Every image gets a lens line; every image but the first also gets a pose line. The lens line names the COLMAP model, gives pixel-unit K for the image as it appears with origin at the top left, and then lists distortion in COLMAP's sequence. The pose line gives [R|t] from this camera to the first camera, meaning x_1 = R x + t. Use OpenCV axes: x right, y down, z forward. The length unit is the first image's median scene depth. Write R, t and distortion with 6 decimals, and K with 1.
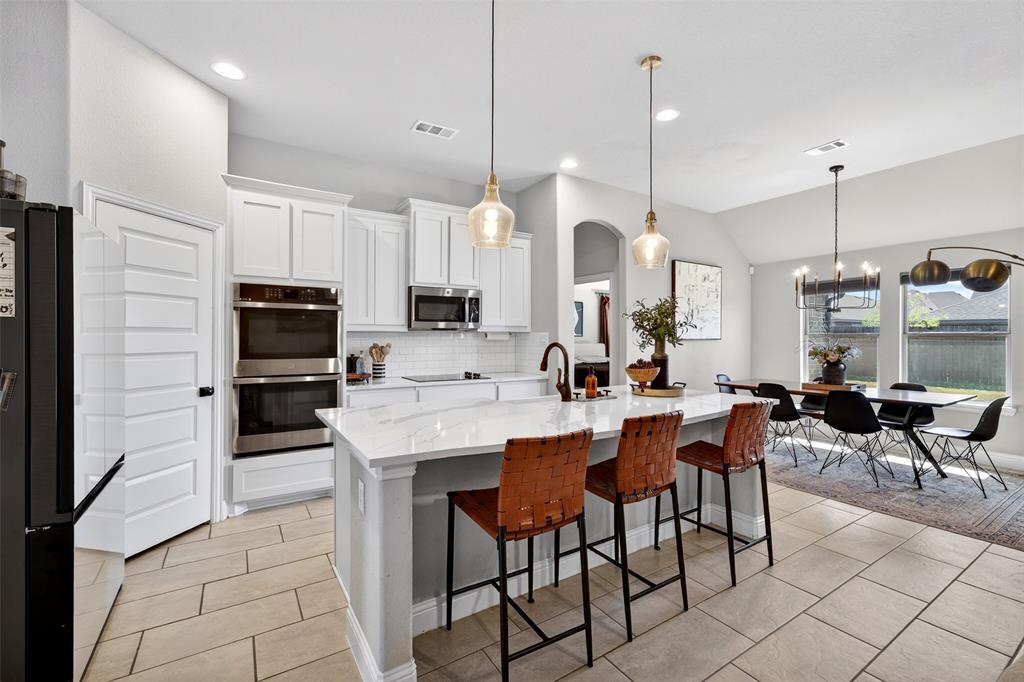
lens RADIAL K [[444.3, 0, 512.6], [0, 444.3, 335.6], [0, 0, 1]] dist [-0.017273, 0.000126]
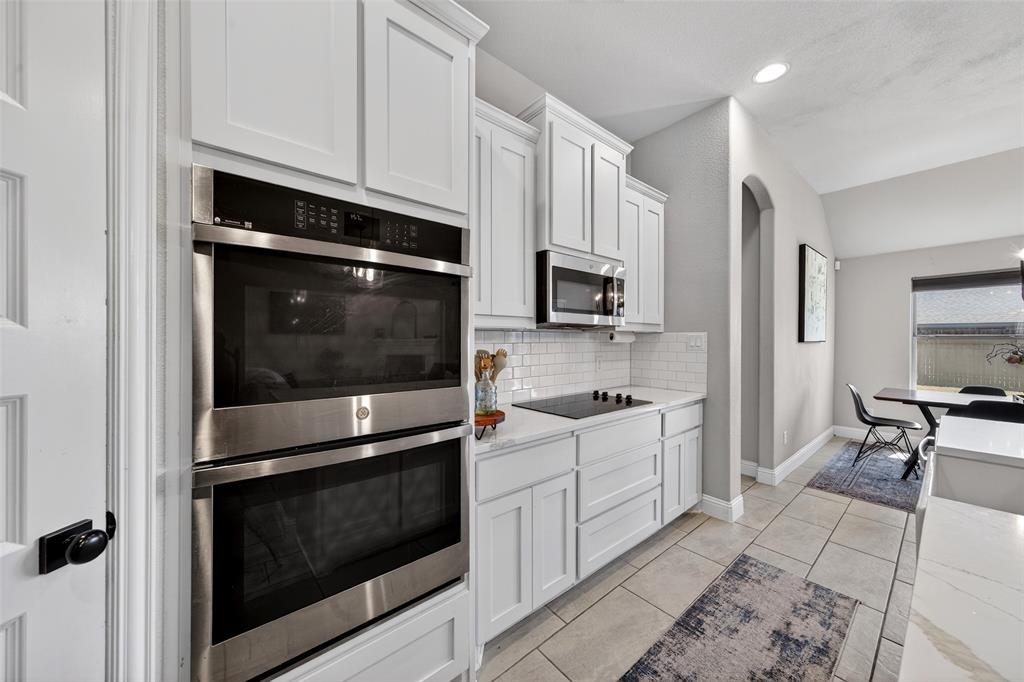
lens RADIAL K [[359.3, 0, 510.3], [0, 359.3, 341.5], [0, 0, 1]] dist [-0.000096, -0.000130]
pose [[0.993352, -0.001143, 0.115108, -0.326156], [0.000155, 0.999963, 0.008590, 0.003321], [-0.115114, -0.008516, 0.993316, 0.535398]]
